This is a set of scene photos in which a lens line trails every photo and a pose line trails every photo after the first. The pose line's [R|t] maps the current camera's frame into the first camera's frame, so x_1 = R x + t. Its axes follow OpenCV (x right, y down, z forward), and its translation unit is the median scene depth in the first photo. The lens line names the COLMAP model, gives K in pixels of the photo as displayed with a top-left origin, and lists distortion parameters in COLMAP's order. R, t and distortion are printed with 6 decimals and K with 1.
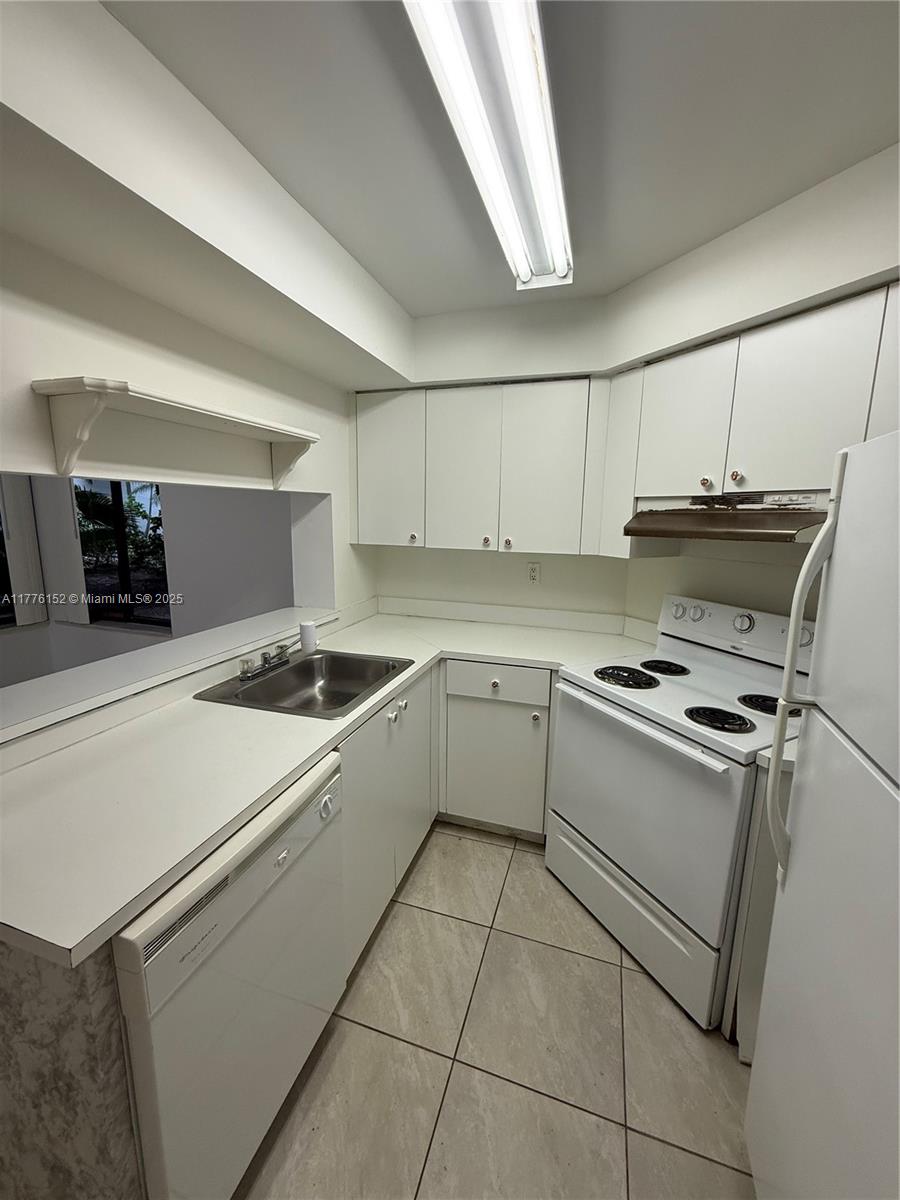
lens RADIAL K [[478.7, 0, 454.3], [0, 478.7, 597.5], [0, 0, 1]] dist [-0.001169, 0.000694]
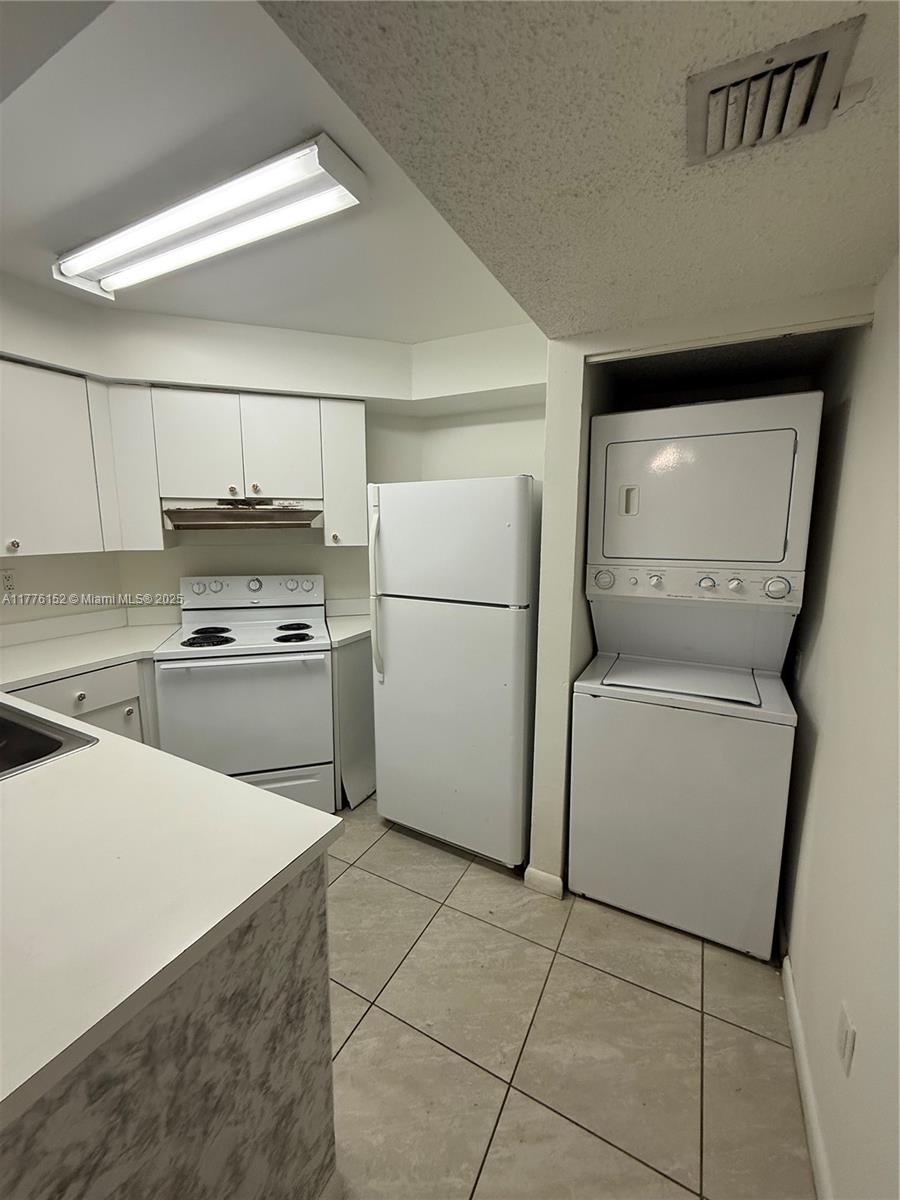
lens RADIAL K [[478.7, 0, 450.5], [0, 478.7, 599.4], [0, 0, 1]] dist [-0.001169, 0.000694]
pose [[0.151276, -0.170033, 0.973758, -0.810027], [0.170801, 0.974774, 0.143676, -0.013318], [-0.973623, 0.144584, 0.176502, 0.151185]]
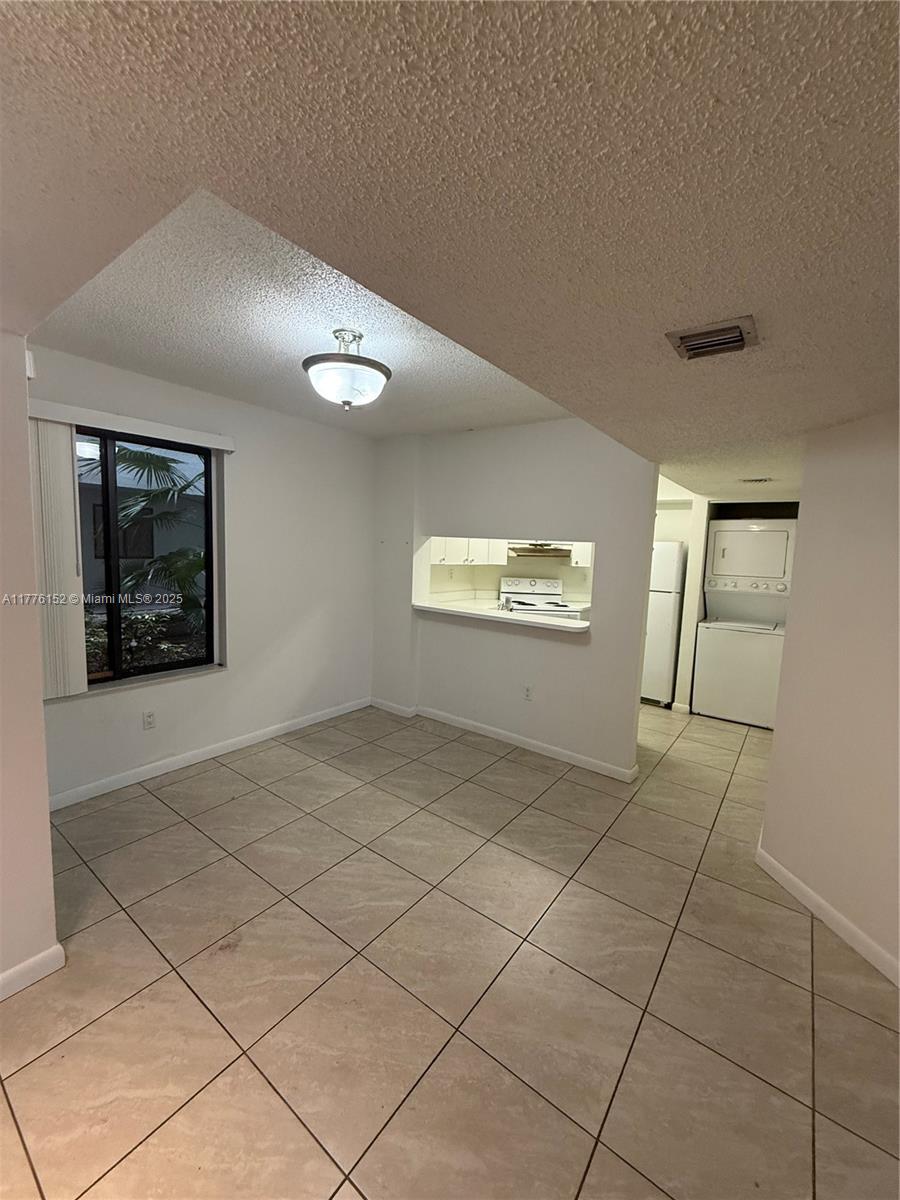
lens RADIAL K [[478.7, 0, 451.6], [0, 478.7, 595.2], [0, 0, 1]] dist [-0.001169, 0.000694]
pose [[0.318272, -0.097769, 0.942944, -2.717463], [0.130561, 0.989710, 0.058550, -0.128713], [-0.938966, 0.104476, 0.327761, 0.499188]]
